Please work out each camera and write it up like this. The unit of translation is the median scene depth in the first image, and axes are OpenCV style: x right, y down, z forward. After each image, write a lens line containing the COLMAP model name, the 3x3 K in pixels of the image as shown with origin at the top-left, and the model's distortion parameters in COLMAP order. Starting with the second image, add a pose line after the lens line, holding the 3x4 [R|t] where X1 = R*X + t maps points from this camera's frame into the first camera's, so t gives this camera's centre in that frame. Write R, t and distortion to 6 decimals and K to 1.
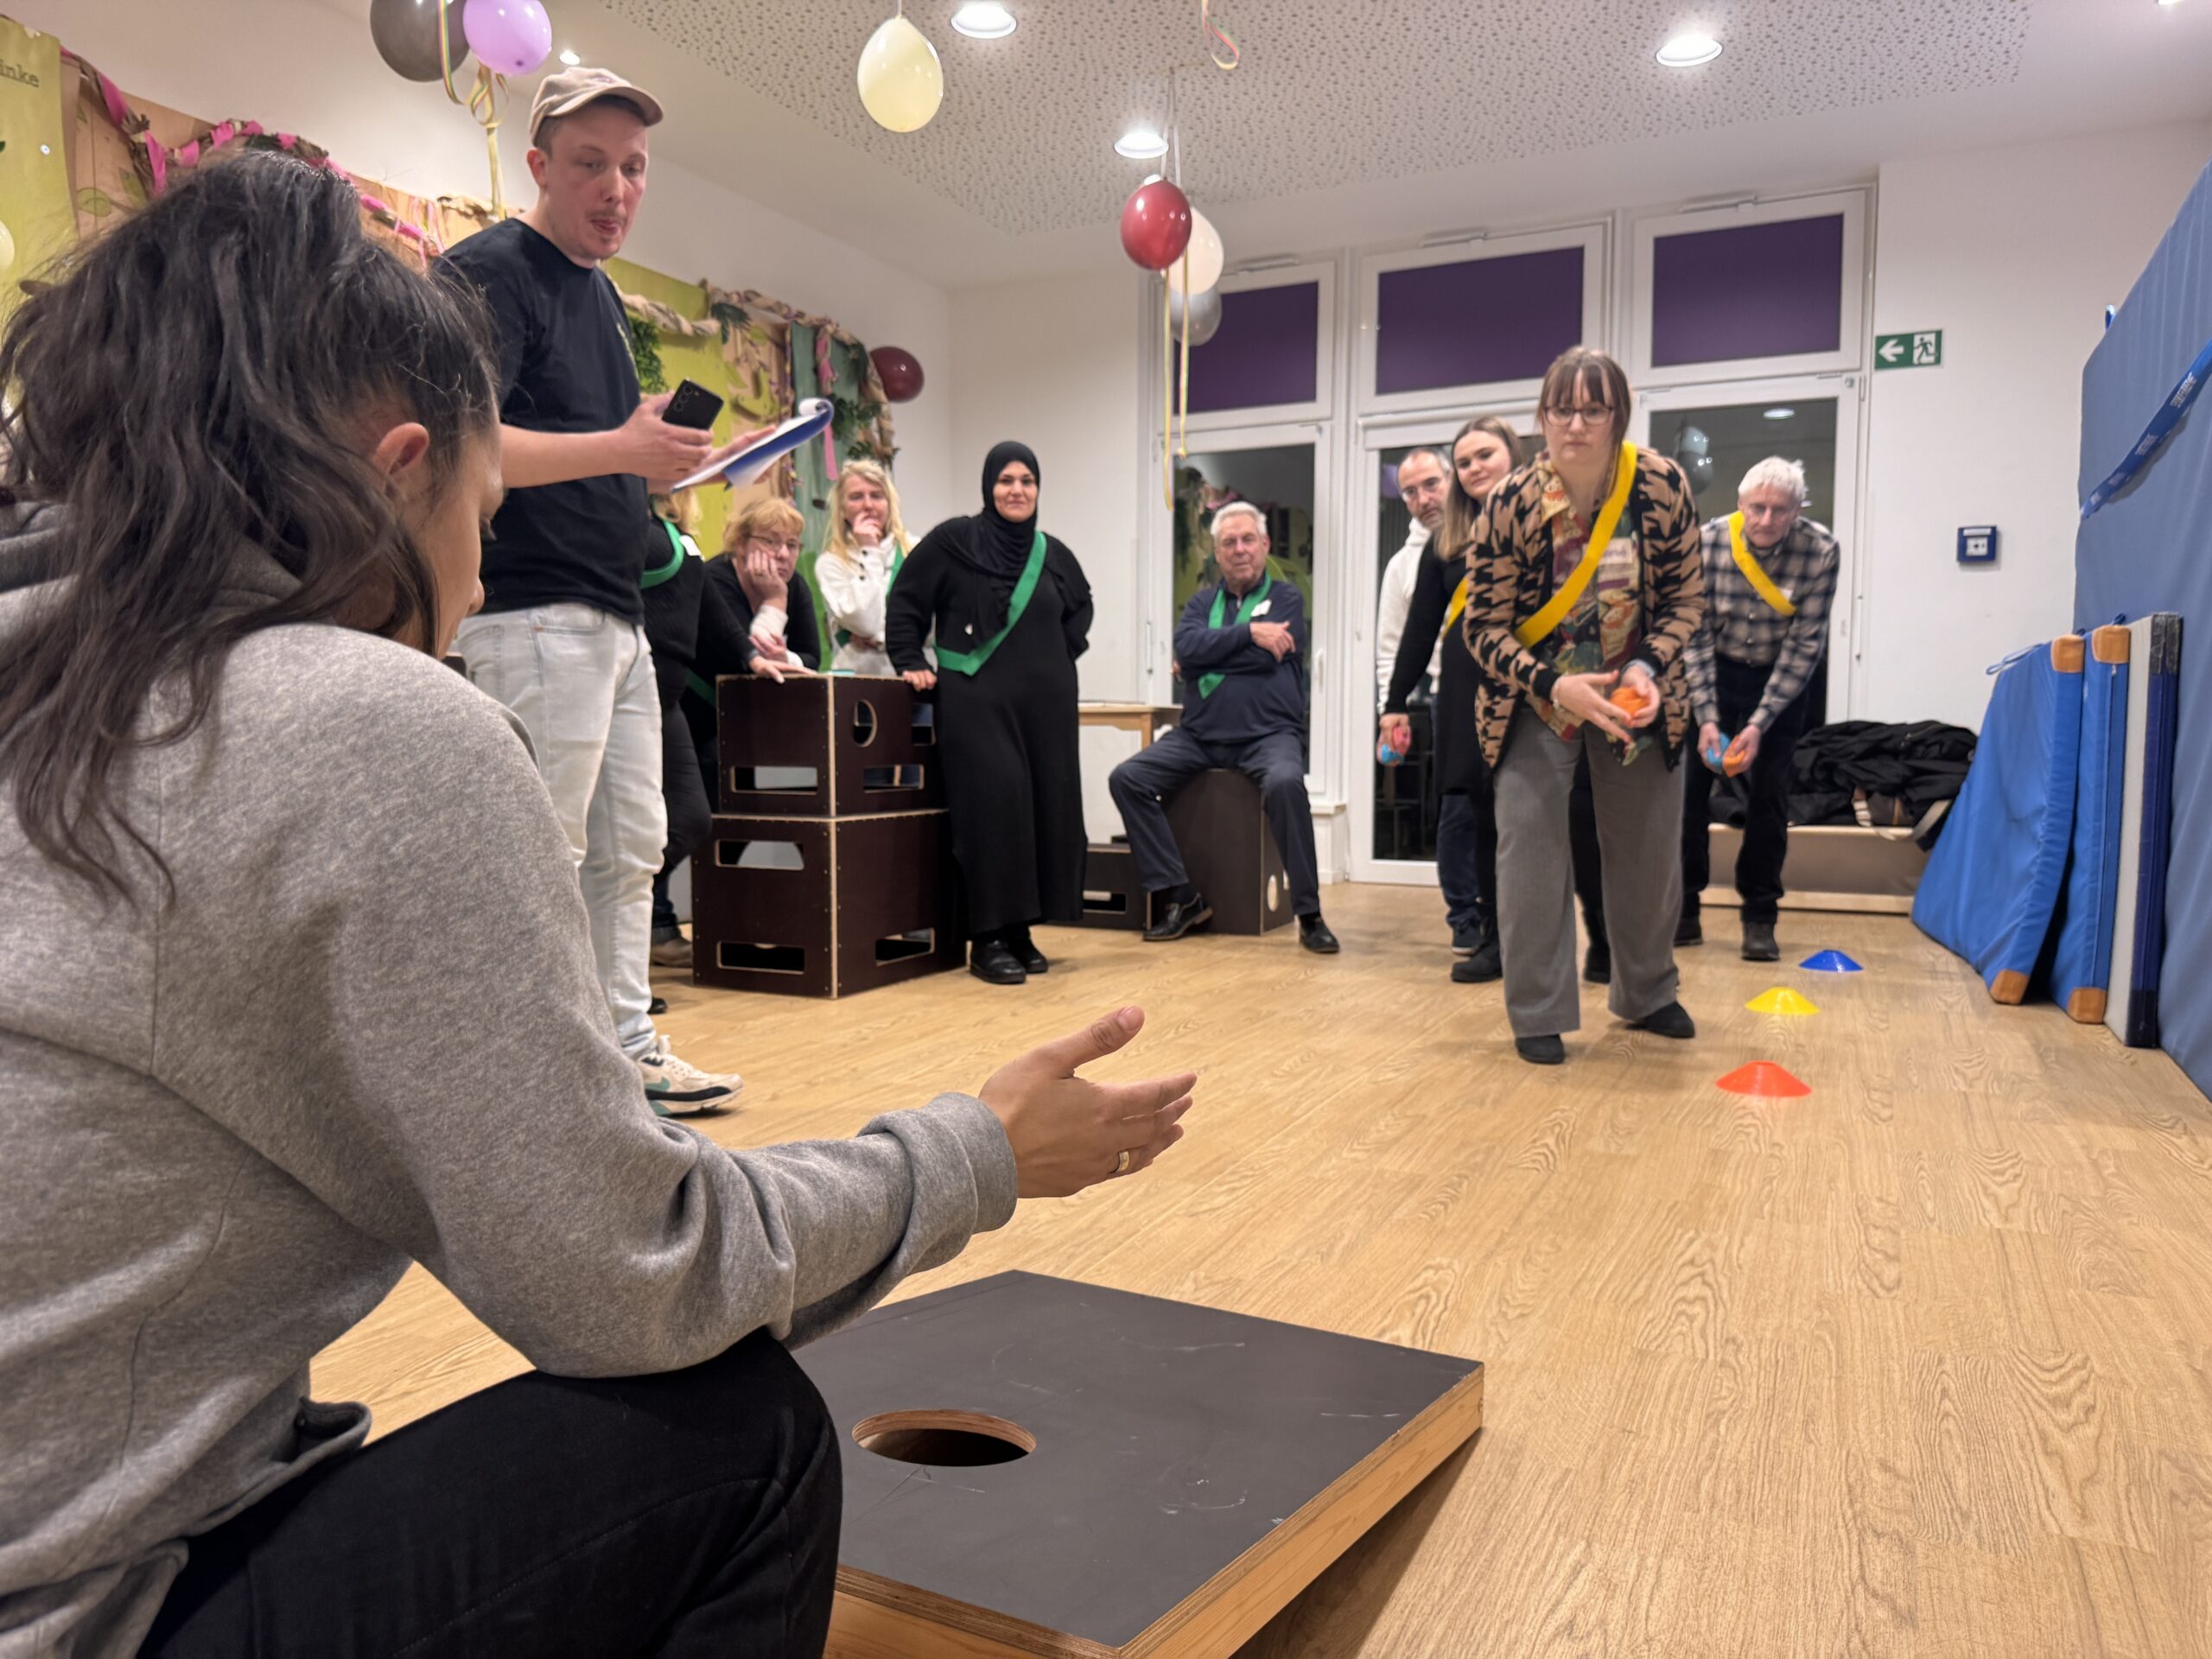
lens RADIAL K [[1575.1, 0, 1111.1], [0, 1575.1, 841.6], [0, 0, 1]] dist [0.049950, -0.019598]
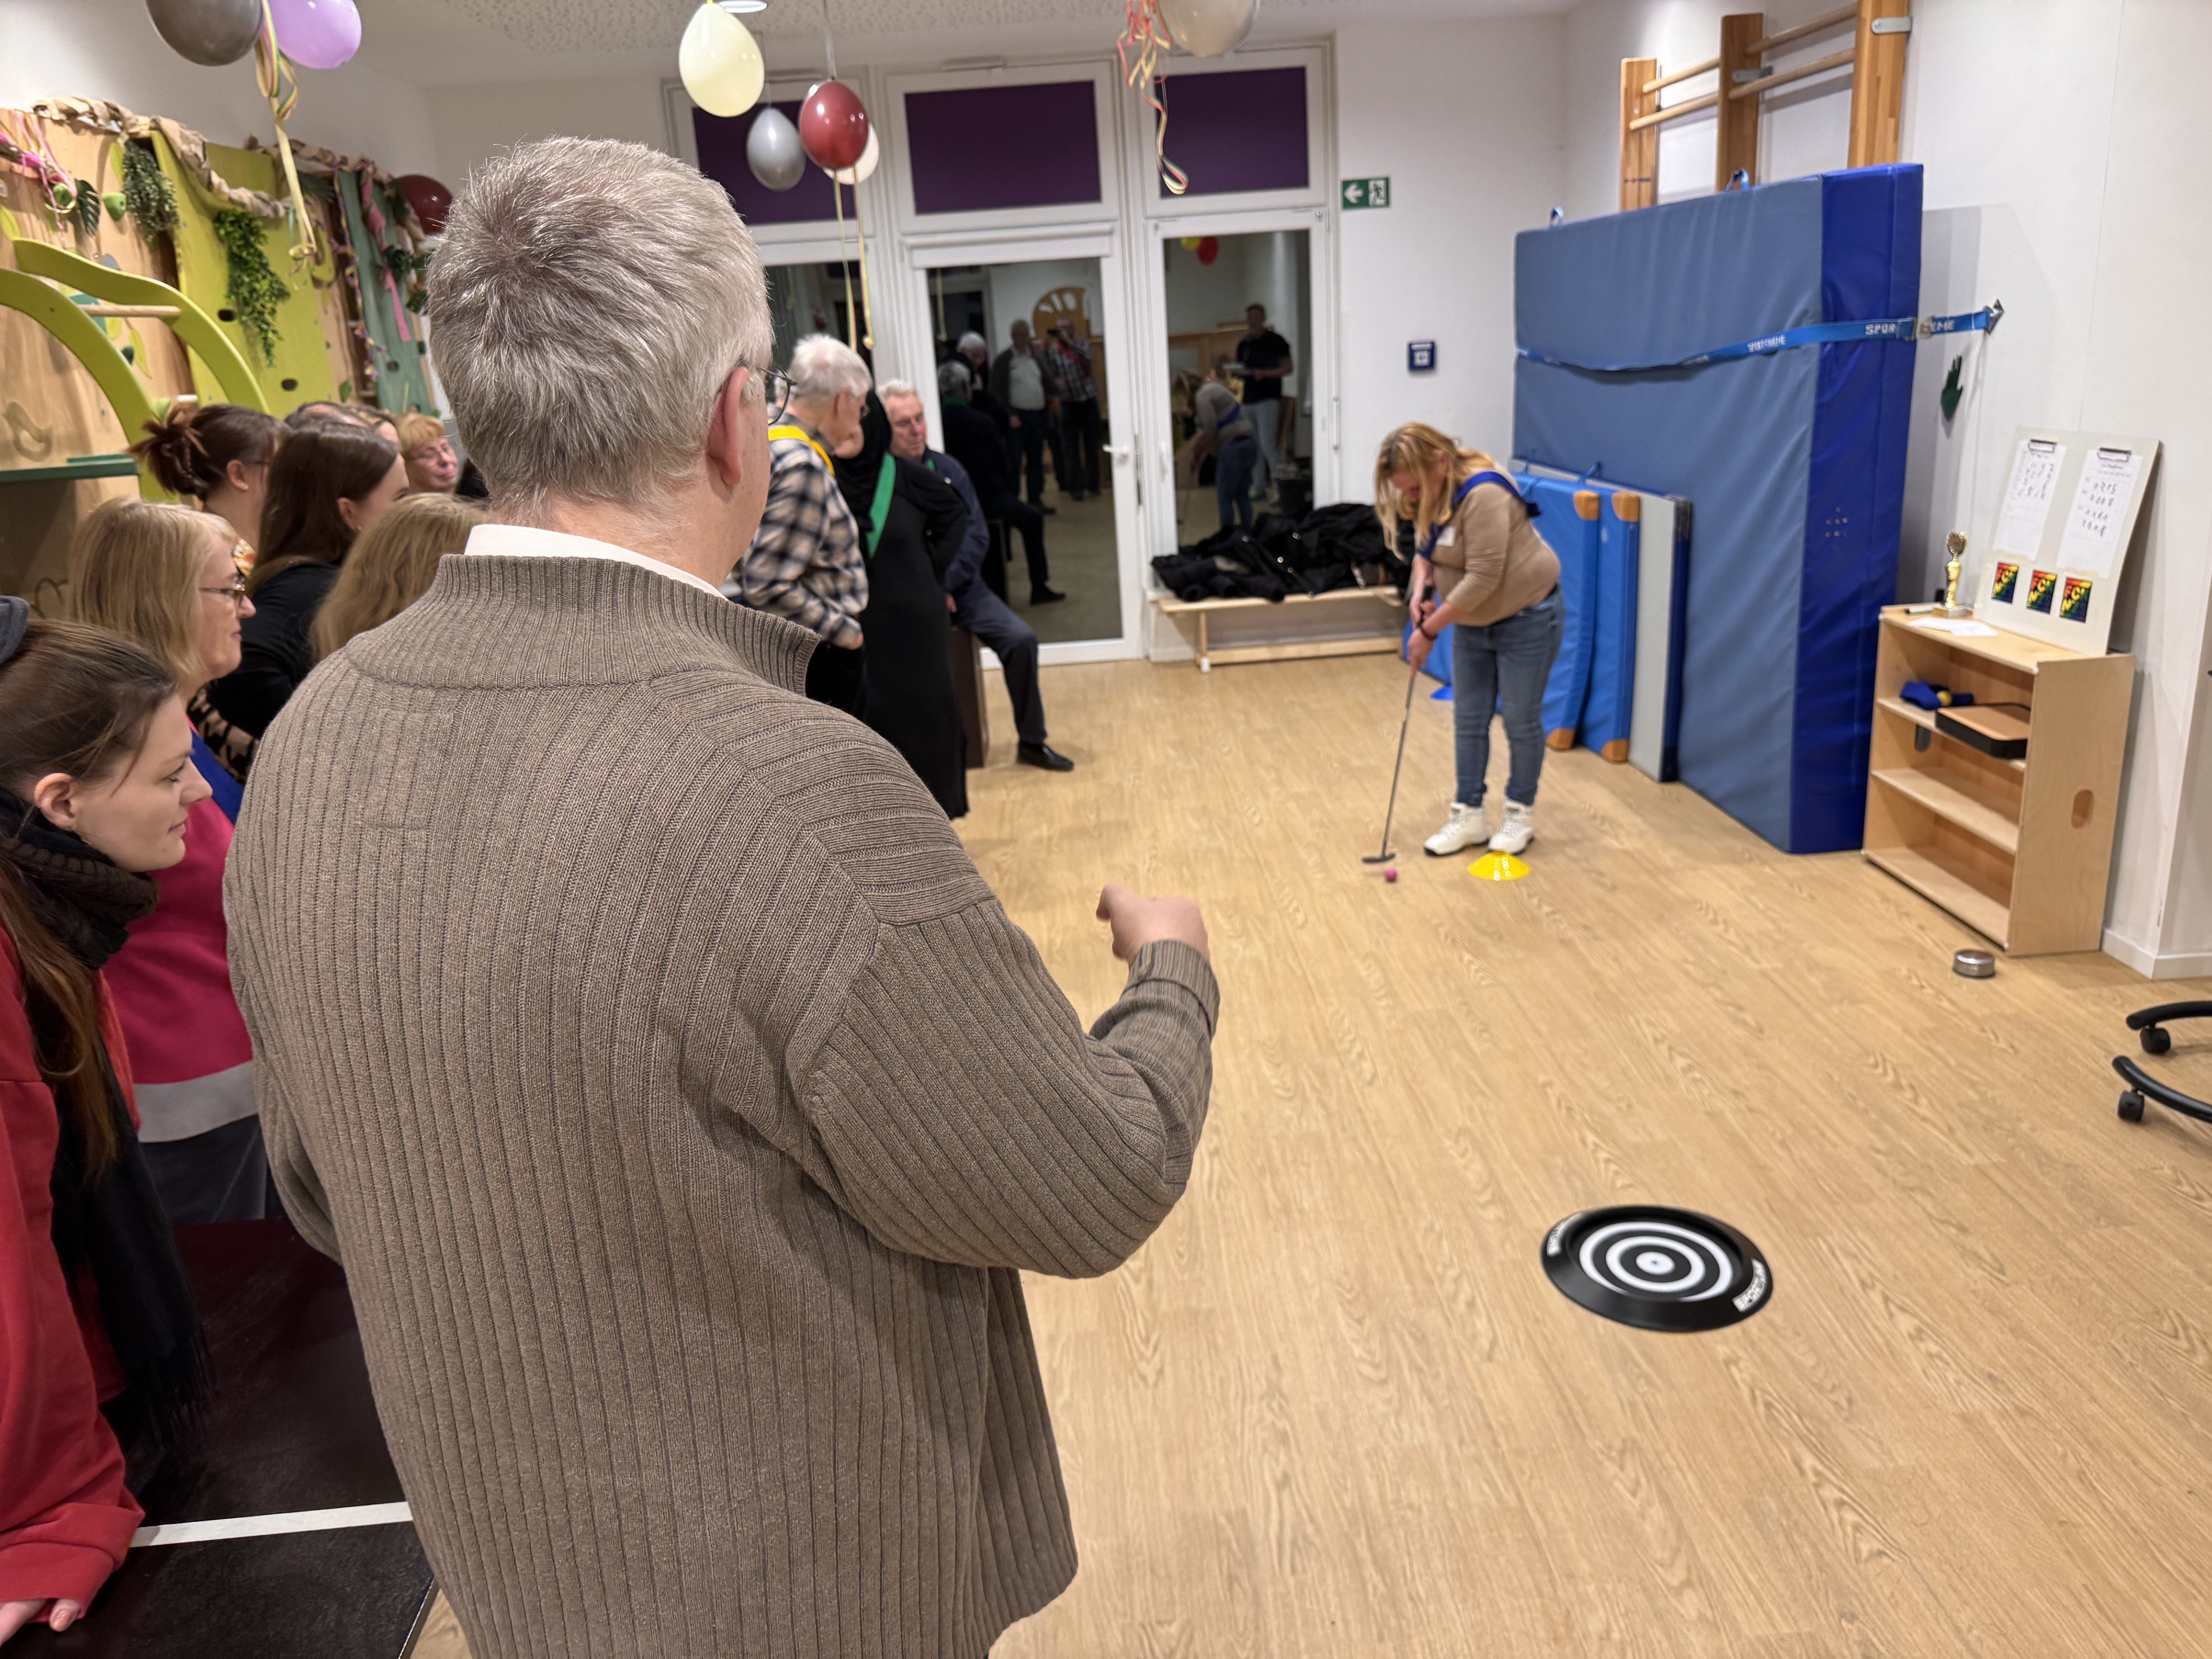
lens RADIAL K [[1575.1, 0, 1096.0], [0, 1575.1, 822.8], [0, 0, 1]] dist [0.049950, -0.019598]
pose [[0.889604, -0.193156, 0.413879, -0.283263], [0.103260, 0.967767, 0.229704, -0.140955], [-0.444907, -0.161609, 0.880875, -0.060910]]
